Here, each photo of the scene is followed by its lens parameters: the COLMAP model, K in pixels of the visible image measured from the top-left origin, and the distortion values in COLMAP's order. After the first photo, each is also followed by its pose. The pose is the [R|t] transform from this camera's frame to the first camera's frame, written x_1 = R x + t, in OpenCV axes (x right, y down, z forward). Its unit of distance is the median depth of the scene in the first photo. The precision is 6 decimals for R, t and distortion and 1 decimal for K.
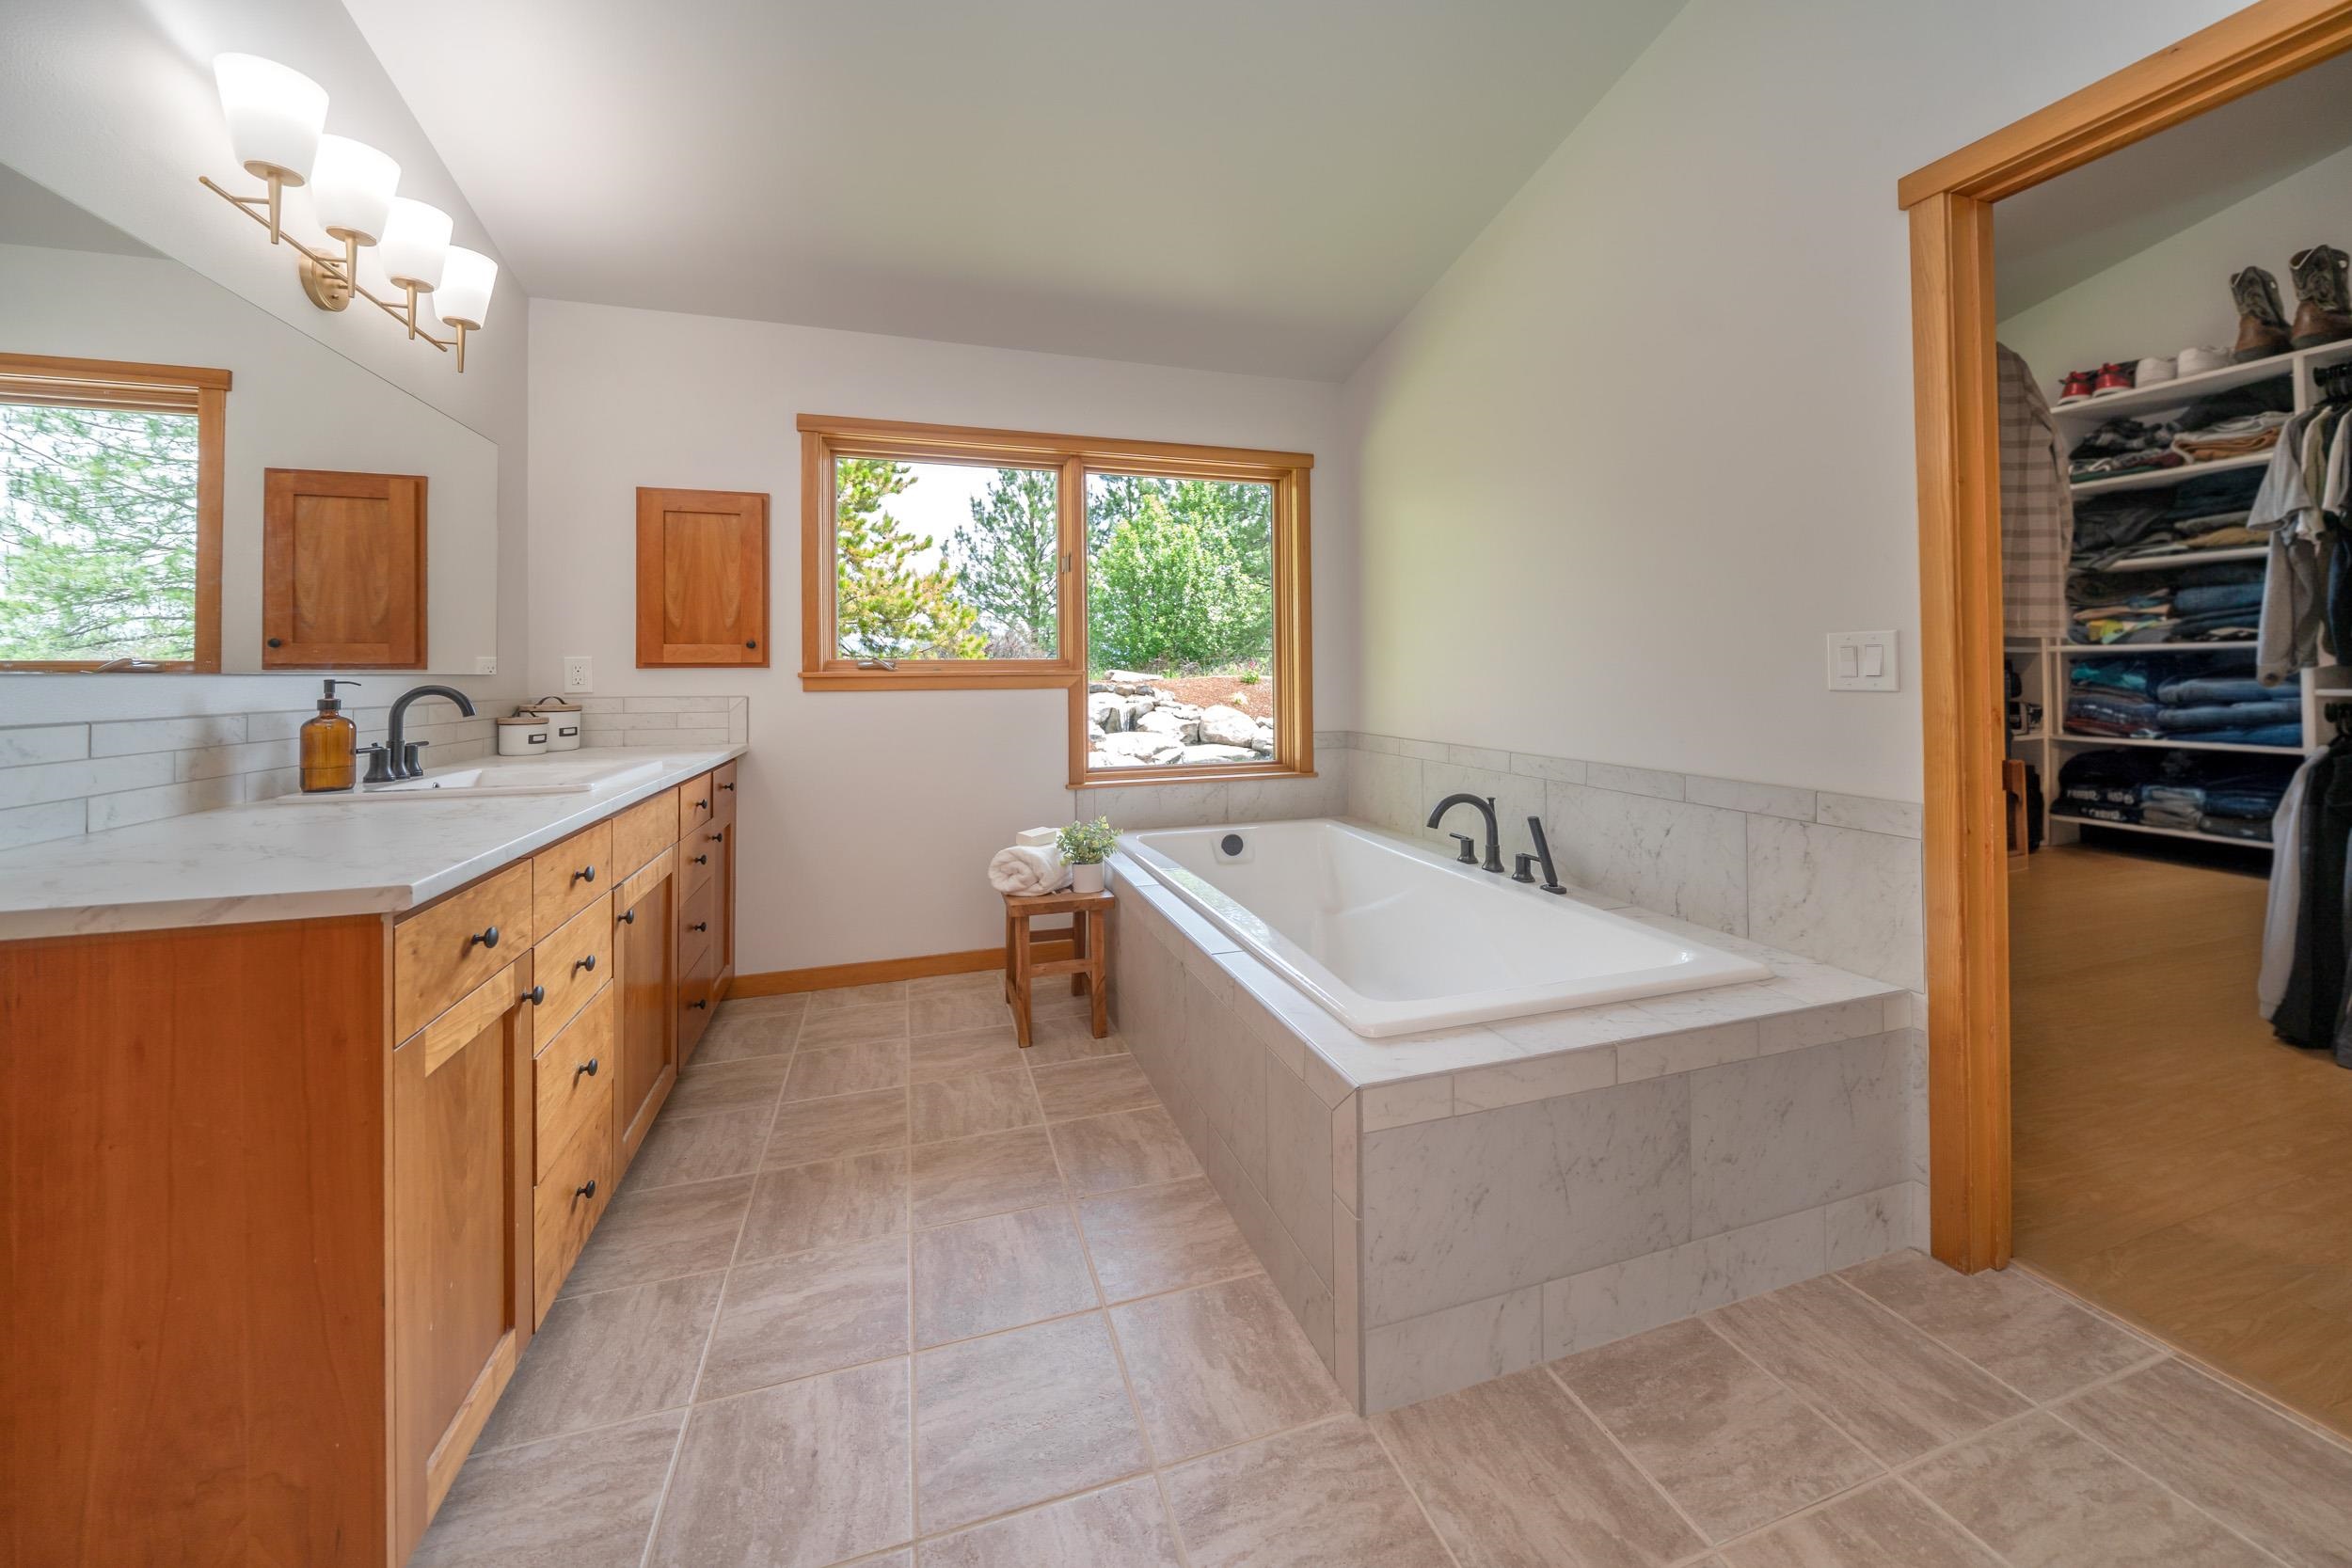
lens RADIAL K [[812.5, 0, 1139.4], [0, 812.5, 741.1], [0, 0, 1]] dist [-0.004961, 0.000052]
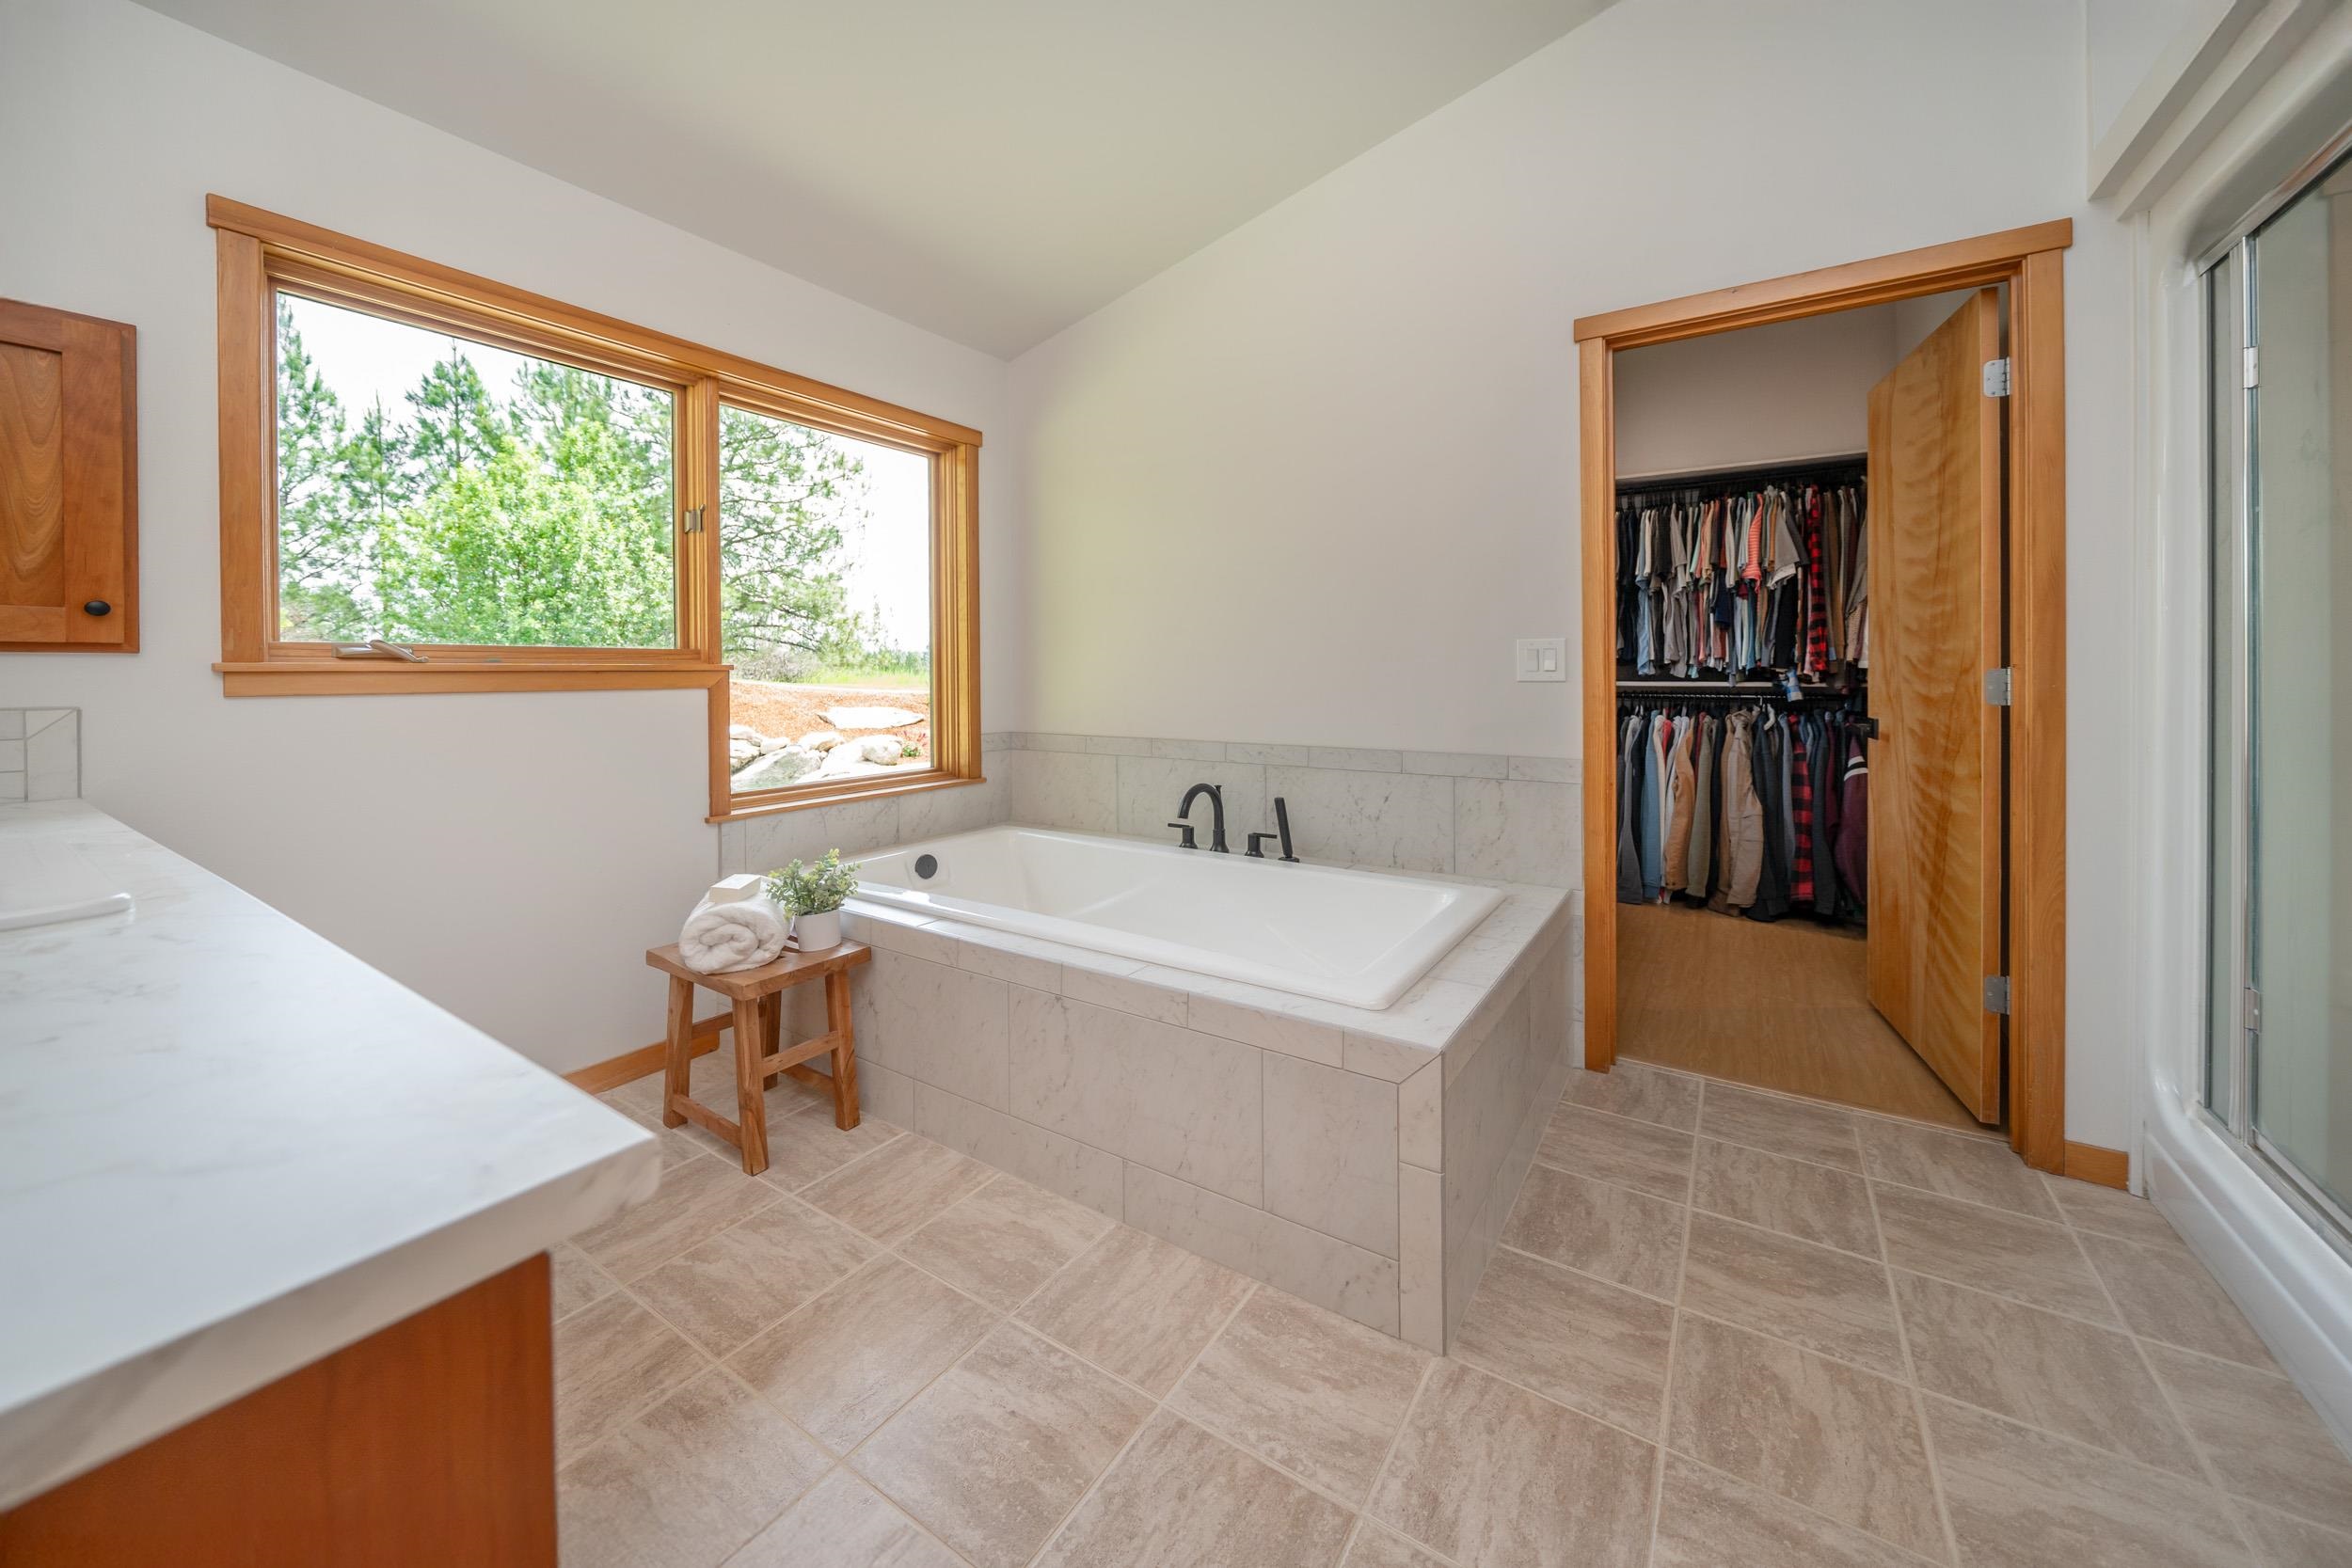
lens RADIAL K [[857.3, 0, 1127.9], [0, 857.3, 751.2], [0, 0, 1]] dist [-0.004713, -0.000218]
pose [[0.777611, -0.053309, 0.626481, -0.285946], [0.050456, 0.998477, 0.022335, -0.005374], [-0.626717, 0.014242, 0.779116, 0.146094]]
